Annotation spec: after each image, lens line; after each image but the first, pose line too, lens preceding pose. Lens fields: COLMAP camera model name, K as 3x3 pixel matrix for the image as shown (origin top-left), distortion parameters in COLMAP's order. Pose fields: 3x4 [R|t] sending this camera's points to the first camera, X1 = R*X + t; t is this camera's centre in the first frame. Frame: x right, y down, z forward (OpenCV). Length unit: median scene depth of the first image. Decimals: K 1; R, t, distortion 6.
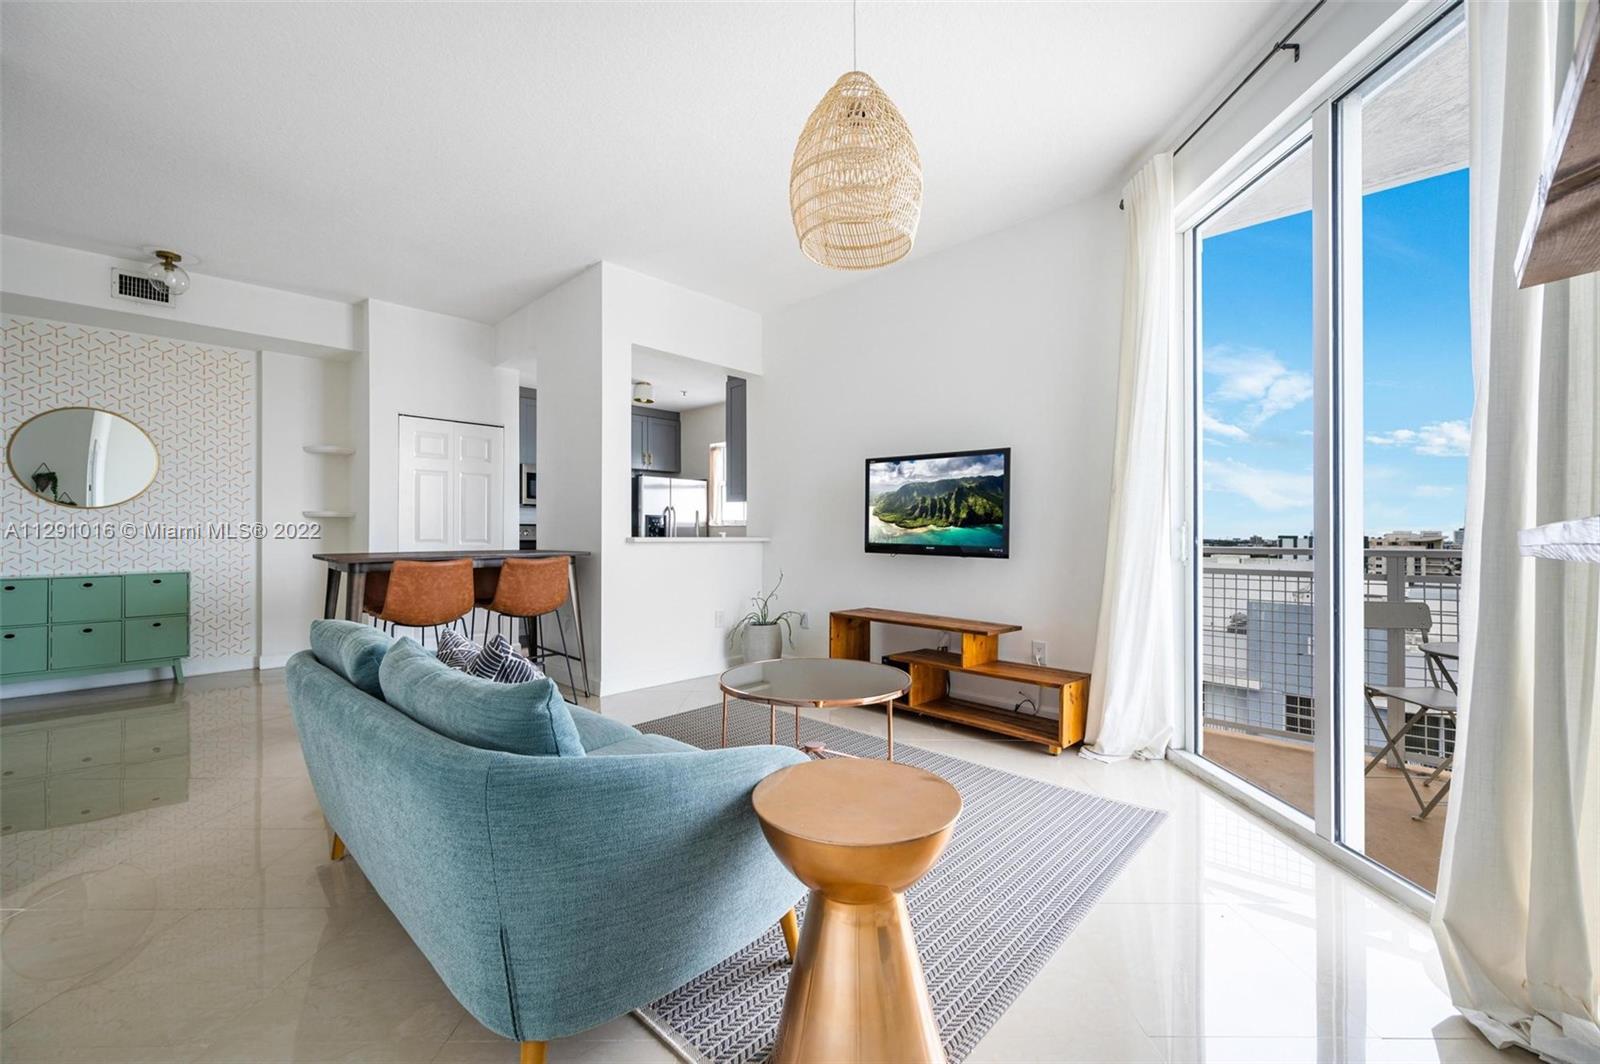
lens RADIAL K [[641.2, 0, 807.0], [0, 641.2, 532.1], [0, 0, 1]] dist [-0.002017, 0.001199]
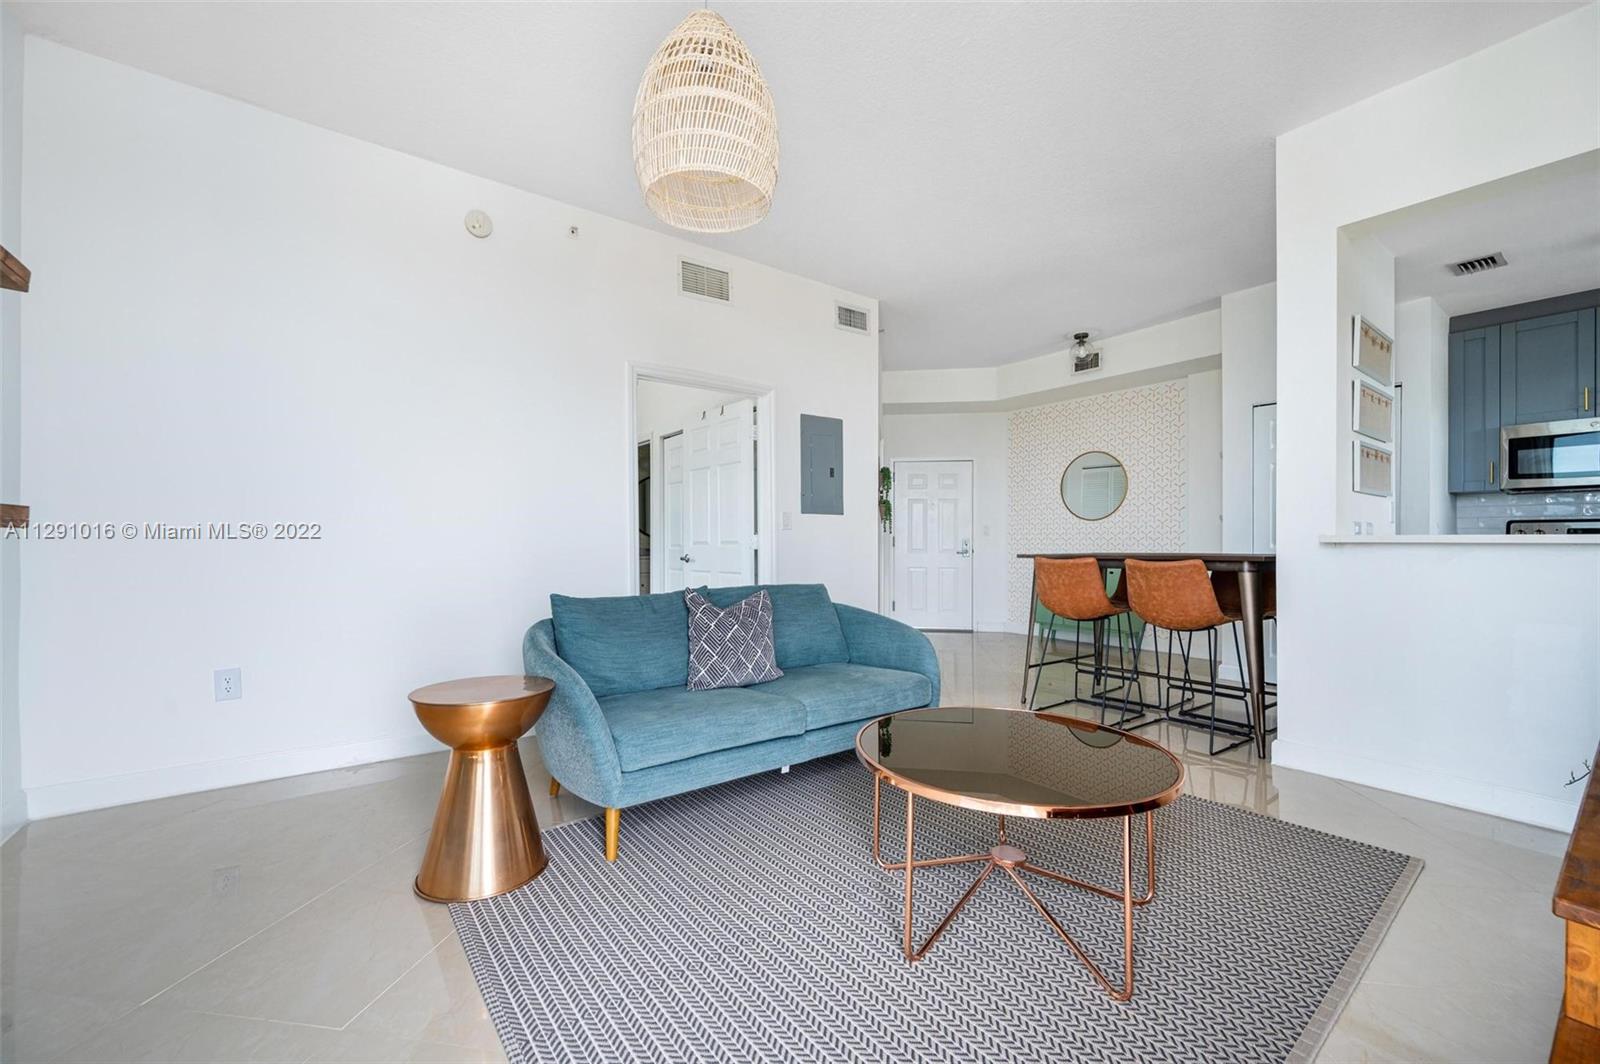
lens RADIAL K [[641.2, 0, 807.4], [0, 641.2, 539.0], [0, 0, 1]] dist [-0.002017, 0.001199]
pose [[-0.131298, -0.004367, -0.991333, 0.411791], [0.005172, 0.999974, -0.005090, 0.010964], [0.991329, -0.005796, -0.131272, 0.534714]]
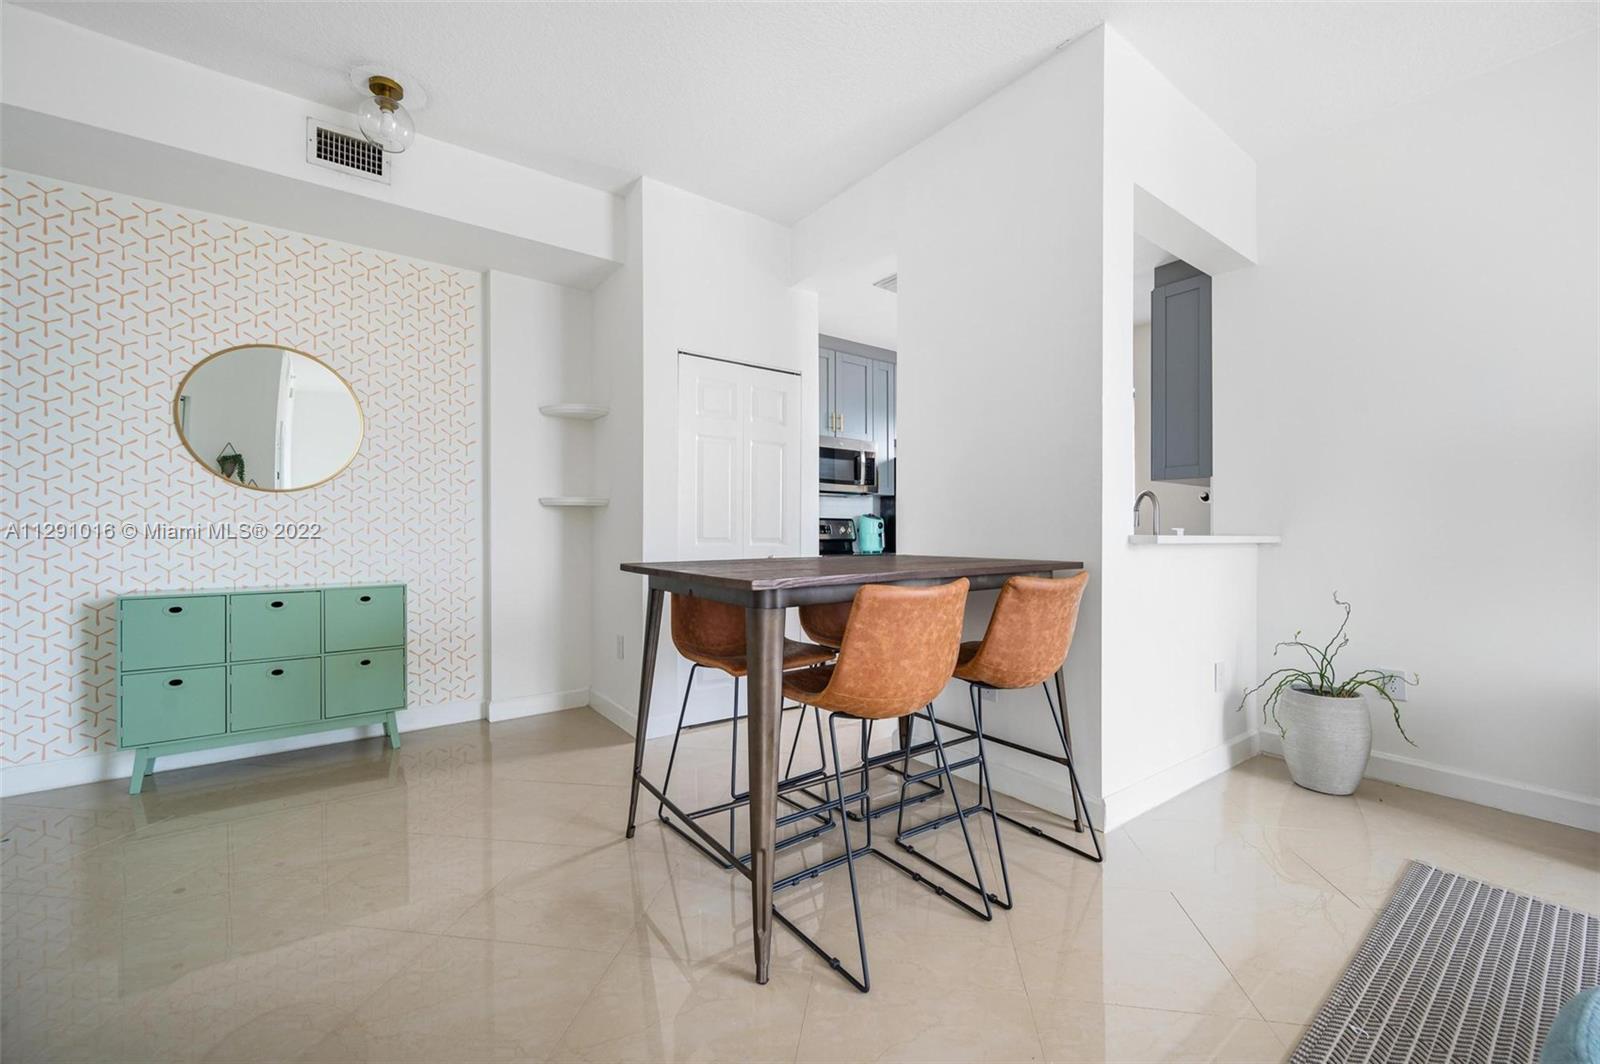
lens RADIAL K [[641.2, 0, 812.4], [0, 641.2, 536.0], [0, 0, 1]] dist [-0.002017, 0.001199]
pose [[0.989376, 0.003055, -0.145345, -0.441910], [-0.001996, 0.999970, 0.007434, 0.004758], [0.145364, -0.007065, 0.989353, 0.392963]]
